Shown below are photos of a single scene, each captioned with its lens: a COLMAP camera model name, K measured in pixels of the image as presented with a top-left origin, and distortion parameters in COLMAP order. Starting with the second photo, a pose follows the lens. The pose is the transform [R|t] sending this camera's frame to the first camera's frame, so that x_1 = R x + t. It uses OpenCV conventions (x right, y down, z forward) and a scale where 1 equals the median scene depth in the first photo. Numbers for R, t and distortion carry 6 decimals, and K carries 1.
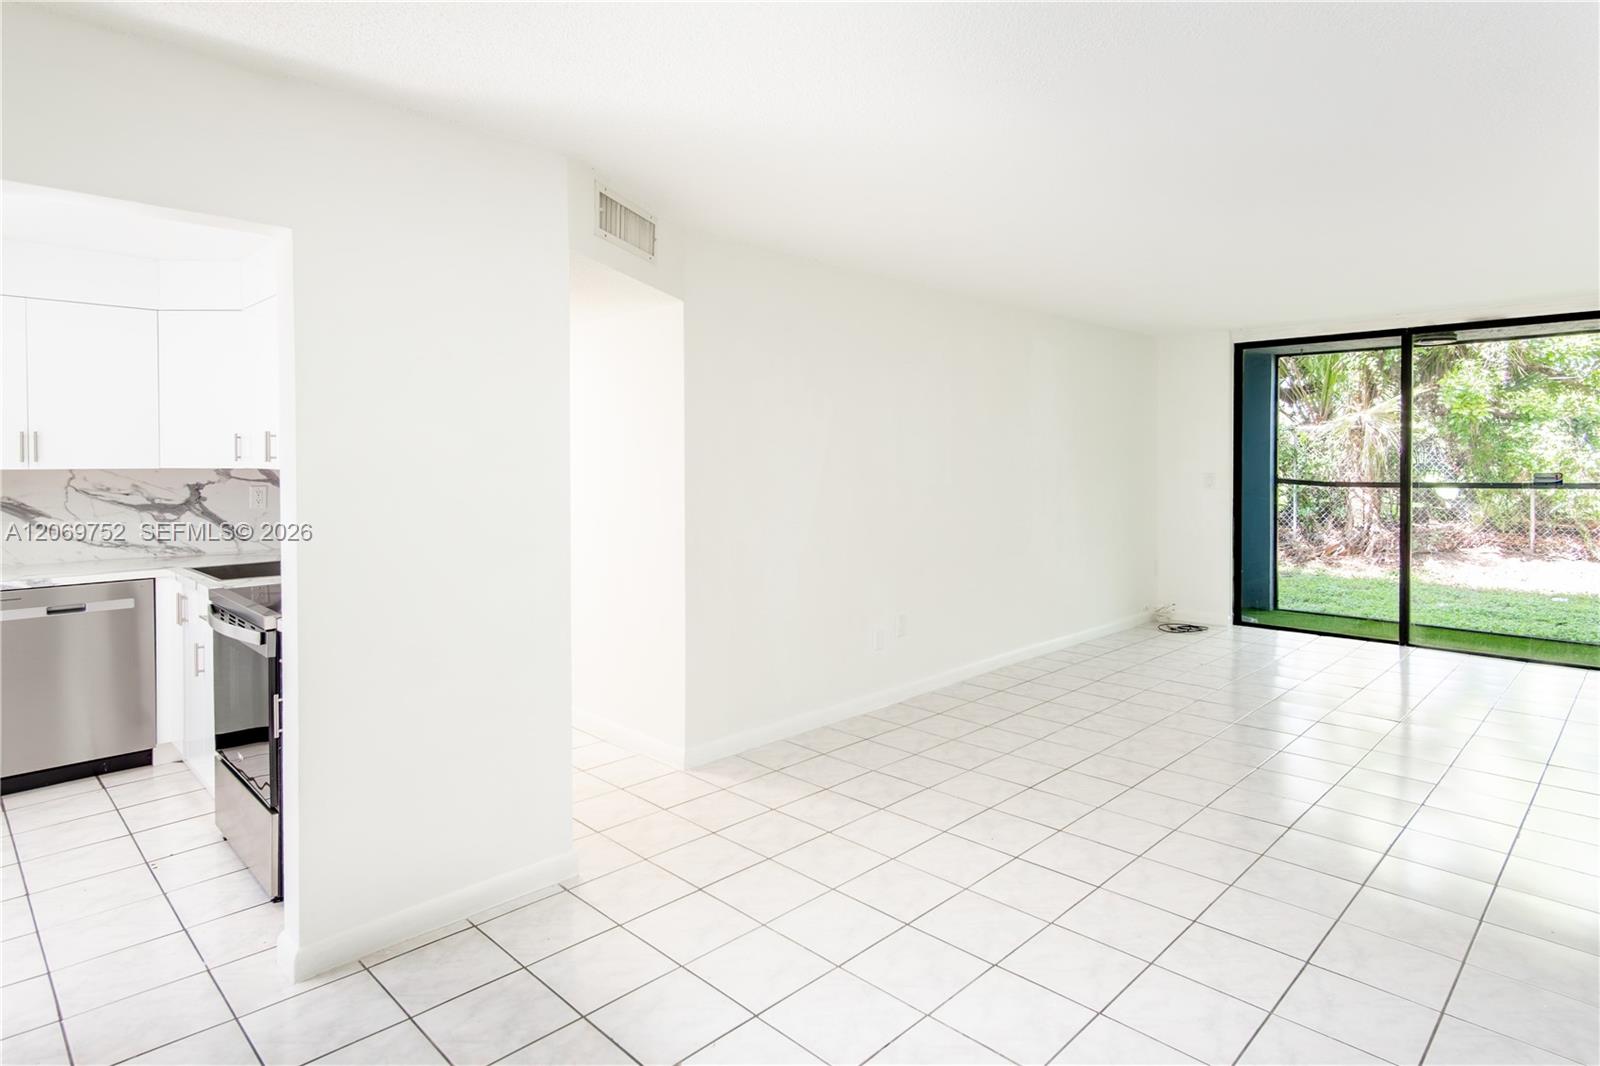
lens RADIAL K [[871.3, 0, 804.8], [0, 871.3, 468.3], [0, 0, 1]] dist [0.004361, 0.001345]
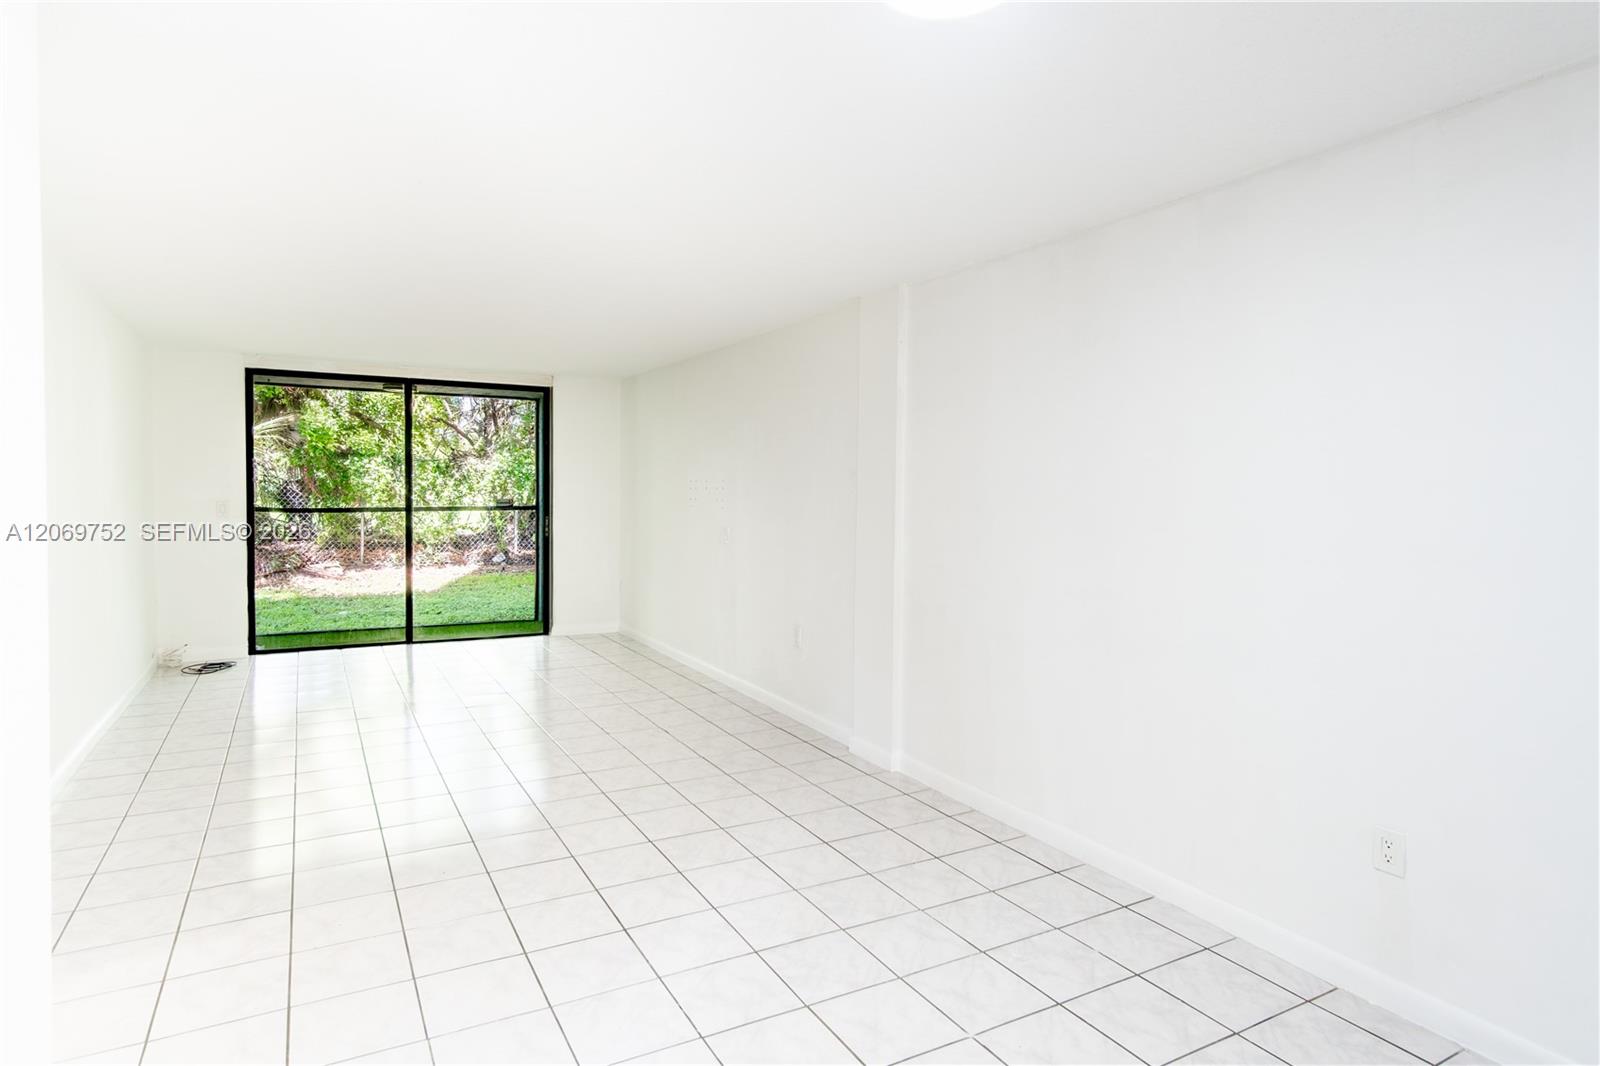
lens RADIAL K [[842.2, 0, 793.0], [0, 842.2, 498.4], [0, 0, 1]] dist [0.001460, 0.000498]
pose [[0.316166, -0.003598, 0.948697, -0.102847], [-0.001121, 0.999991, 0.004166, -0.000699], [-0.948703, -0.002381, 0.316159, 0.059119]]
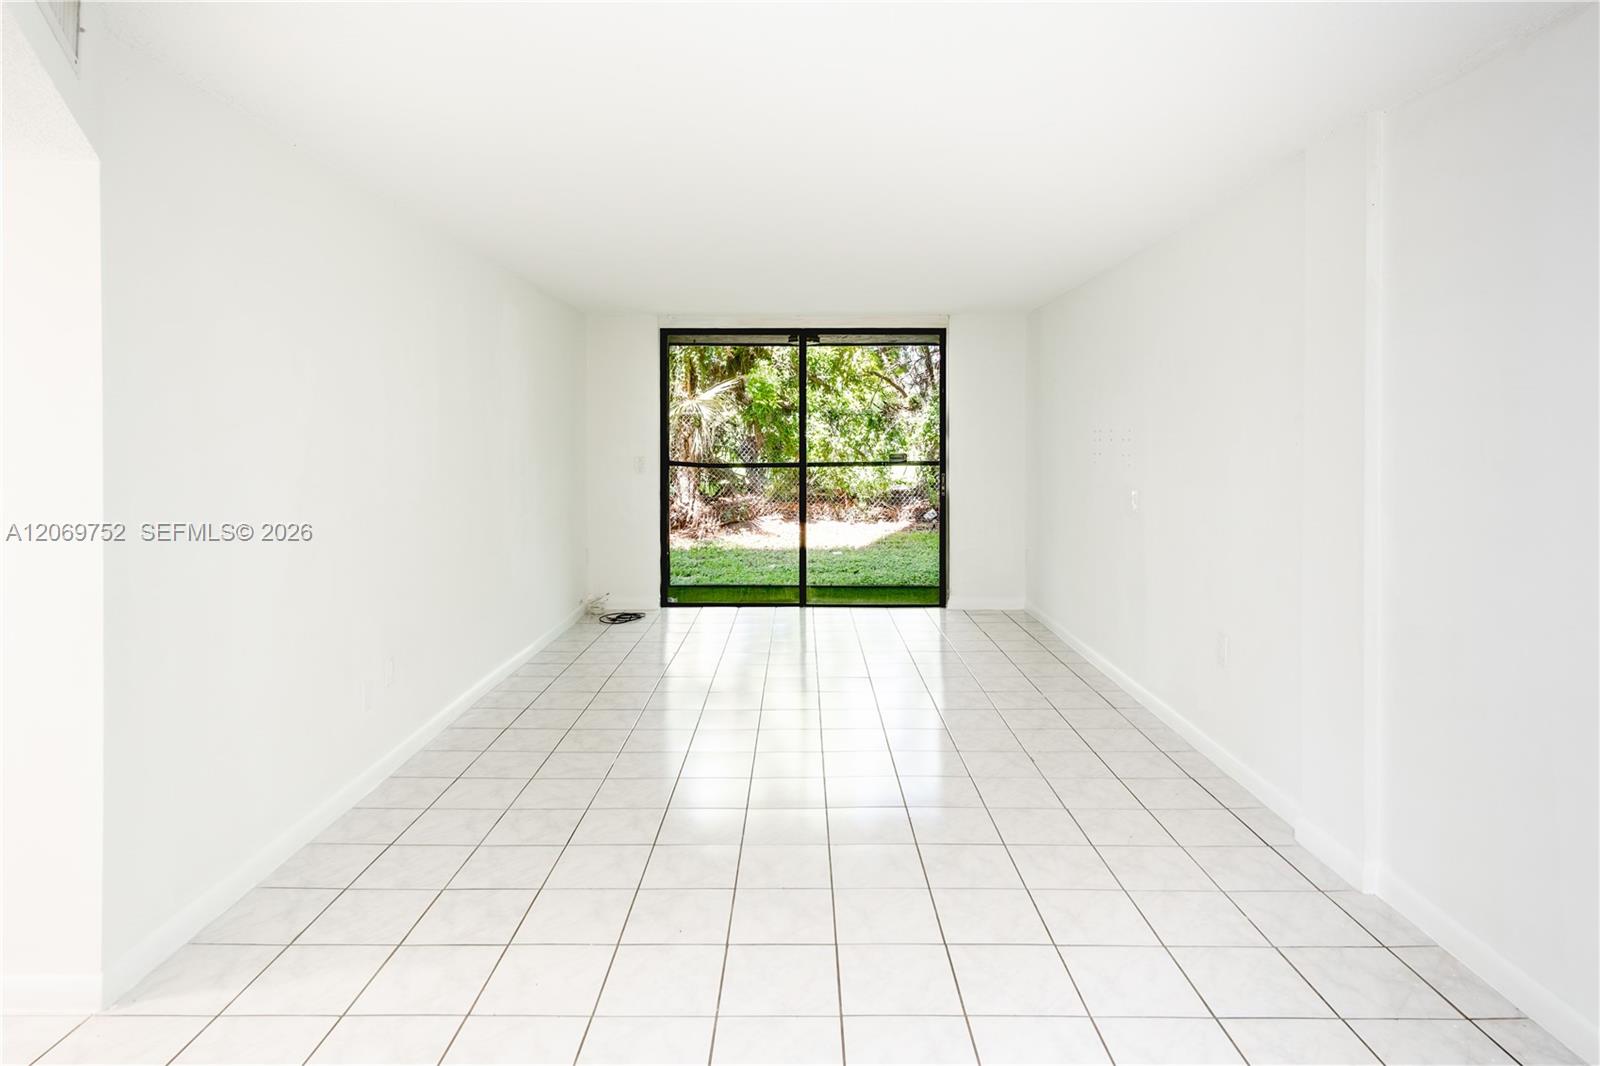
lens RADIAL K [[896.9, 0, 827.1], [0, 896.9, 445.6], [0, 0, 1]] dist [0.002360, 0.002126]
pose [[0.715232, -0.001781, 0.698884, -0.046114], [0.005815, 0.999977, -0.003402, -0.001202], [-0.698863, 0.006497, 0.715226, 0.060246]]
